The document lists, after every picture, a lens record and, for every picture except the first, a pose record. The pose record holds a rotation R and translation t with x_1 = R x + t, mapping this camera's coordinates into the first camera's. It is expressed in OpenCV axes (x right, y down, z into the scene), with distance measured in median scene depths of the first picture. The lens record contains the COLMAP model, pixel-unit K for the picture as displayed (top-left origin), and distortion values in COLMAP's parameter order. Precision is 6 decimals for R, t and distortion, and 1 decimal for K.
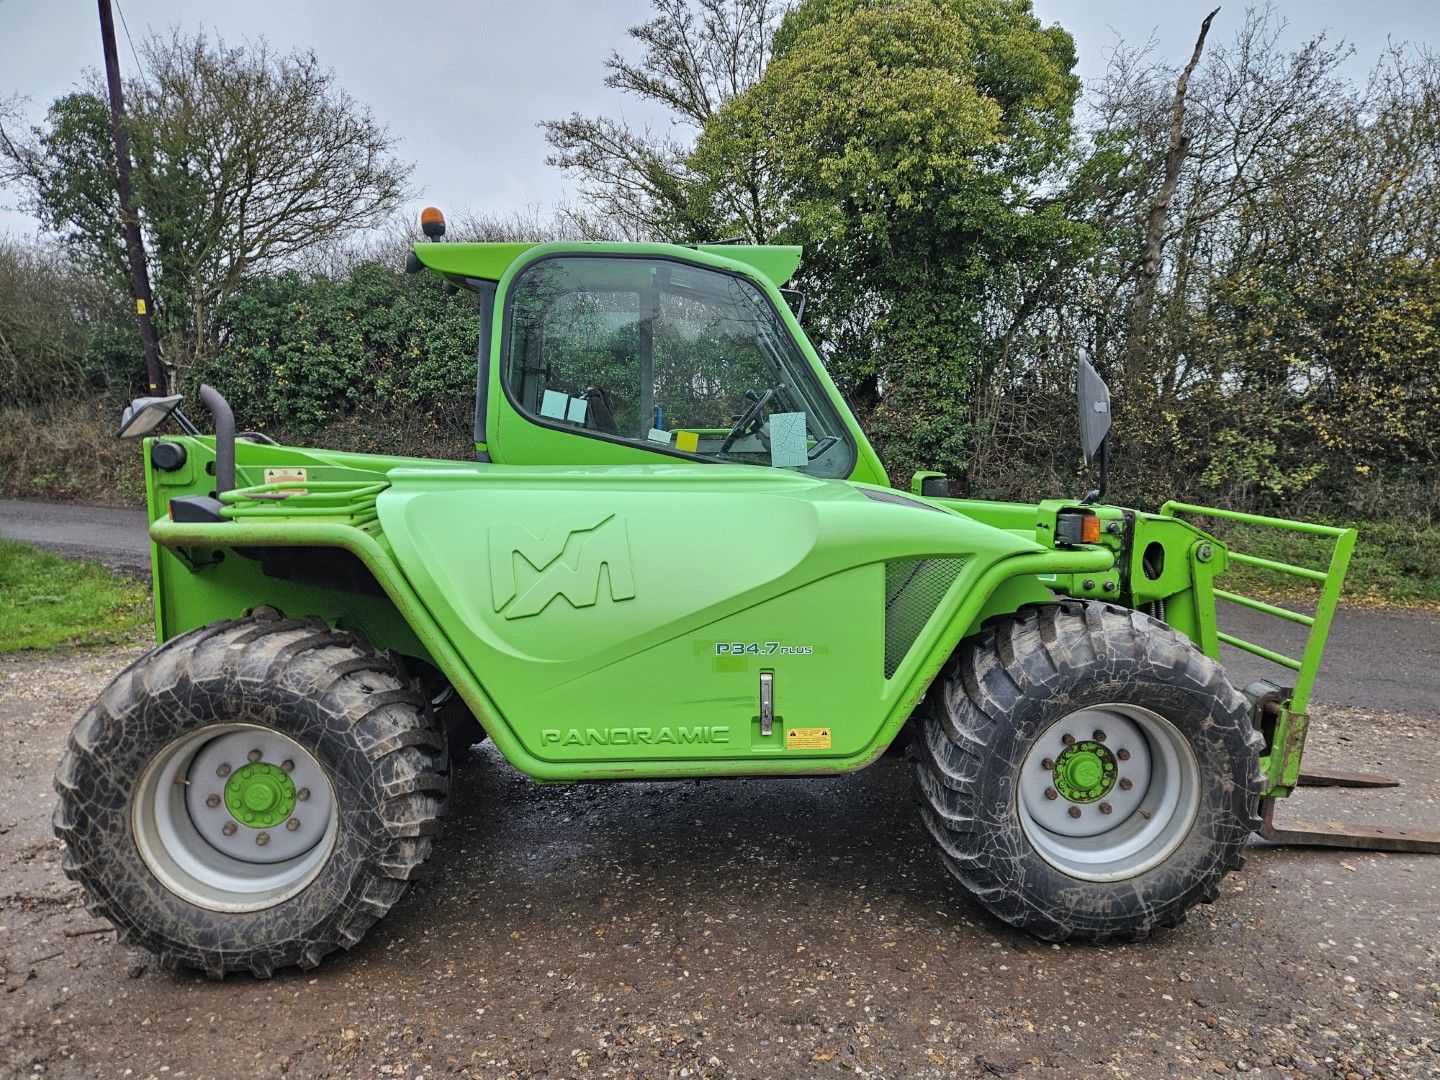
lens RADIAL K [[983.6, 0, 689.0], [0, 983.6, 531.9], [0, 0, 1]] dist [0.073844, -0.057600]
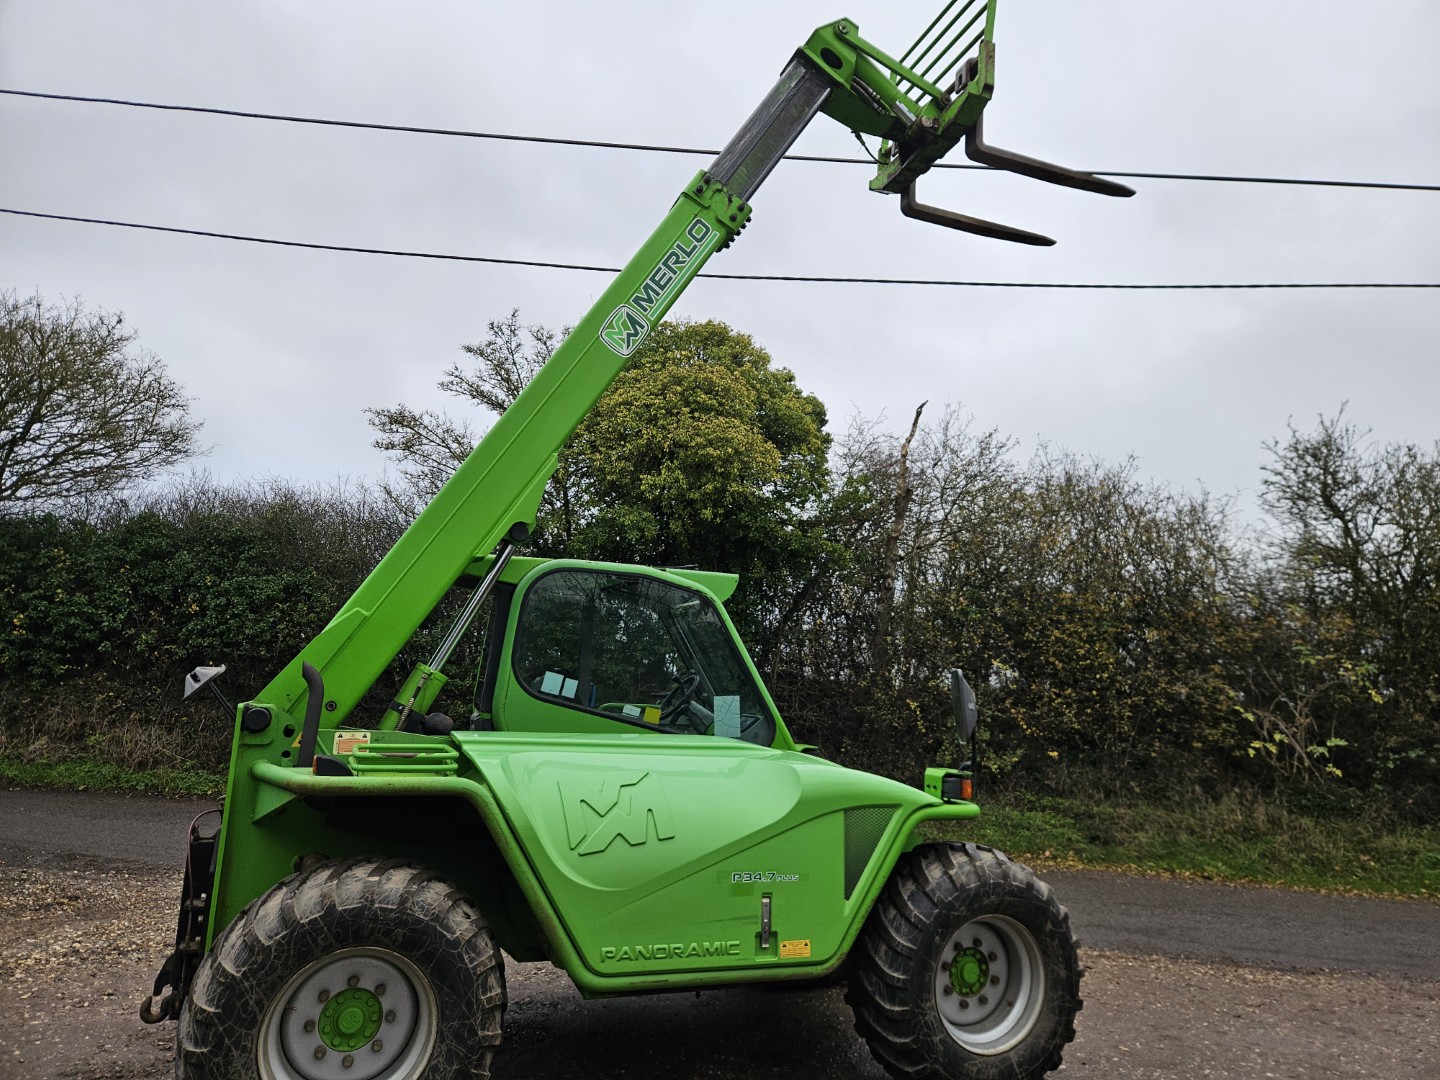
lens RADIAL K [[983.6, 0, 710.6], [0, 983.6, 526.2], [0, 0, 1]] dist [0.073844, -0.057600]
pose [[0.956431, 0.086431, 0.278870, -0.274990], [-0.006983, 0.961674, -0.274105, 0.019030], [-0.291873, 0.260215, 0.920379, -0.239856]]
